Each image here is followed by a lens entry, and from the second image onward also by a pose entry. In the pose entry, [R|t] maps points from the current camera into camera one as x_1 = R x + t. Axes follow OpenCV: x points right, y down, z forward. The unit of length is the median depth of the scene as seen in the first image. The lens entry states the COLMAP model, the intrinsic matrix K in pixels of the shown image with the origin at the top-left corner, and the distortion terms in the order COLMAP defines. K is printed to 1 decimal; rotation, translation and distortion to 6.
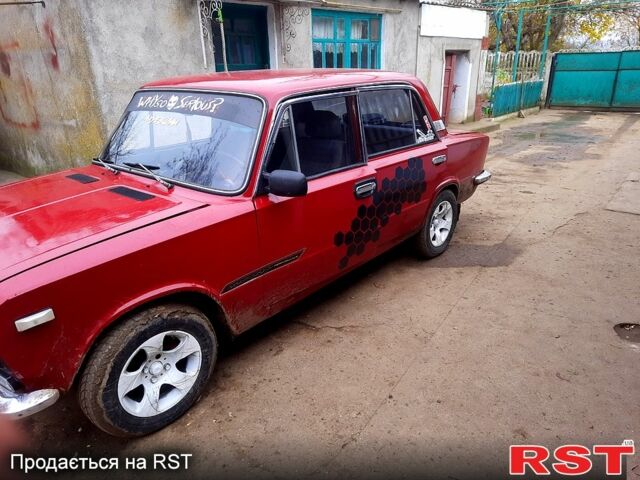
lens RADIAL K [[453.5, 0, 320.0], [0, 453.5, 240.0], [0, 0, 1]] dist [0.052084, -0.061520]
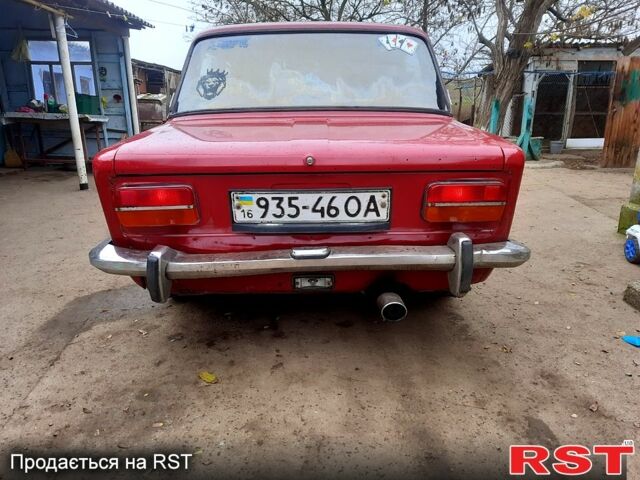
lens RADIAL K [[462.3, 0, 320.0], [0, 462.3, 240.0], [0, 0, 1]] dist [0.079692, -0.089674]
pose [[-0.744189, 0.202572, -0.636512, 0.449243], [-0.218653, 0.826531, 0.518688, -0.374848], [0.631169, 0.525177, -0.570802, 1.258188]]
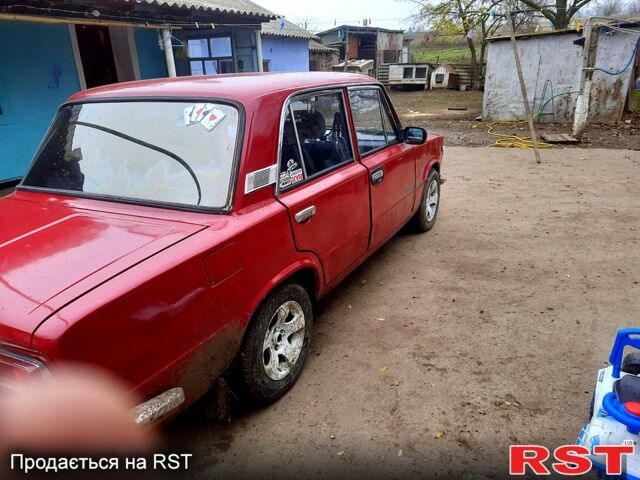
lens RADIAL K [[462.3, 0, 320.0], [0, 462.3, 240.0], [0, 0, 1]] dist [0.079692, -0.089674]
pose [[-0.972859, 0.140922, -0.183538, -0.006908], [-0.014934, 0.753277, 0.657533, -0.509135], [0.230915, 0.642428, -0.730728, 1.326283]]
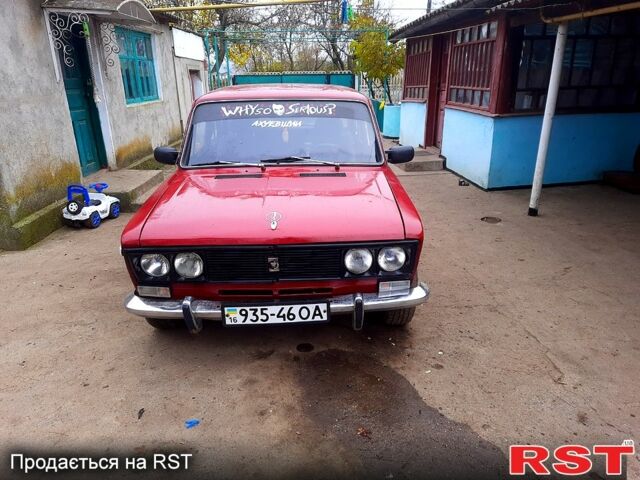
lens RADIAL K [[453.5, 0, 320.0], [0, 453.5, 240.0], [0, 0, 1]] dist [0.052084, -0.061520]
pose [[0.729296, -0.215906, 0.649240, -0.640721], [0.238918, 0.969535, 0.054043, 0.004572], [-0.641129, 0.115701, 0.758662, 0.007213]]
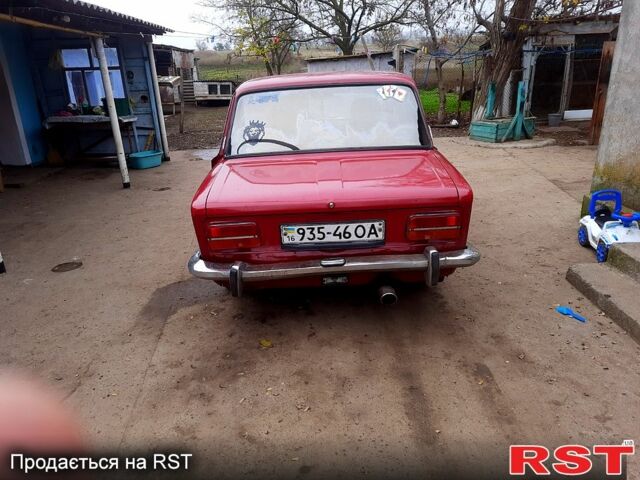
lens RADIAL K [[462.3, 0, 320.0], [0, 462.3, 240.0], [0, 0, 1]] dist [0.079692, -0.089674]
pose [[-0.748696, 0.270695, -0.605126, 0.563214], [-0.181209, 0.794492, 0.579608, -0.513065], [0.637665, 0.543605, -0.545781, 1.328031]]
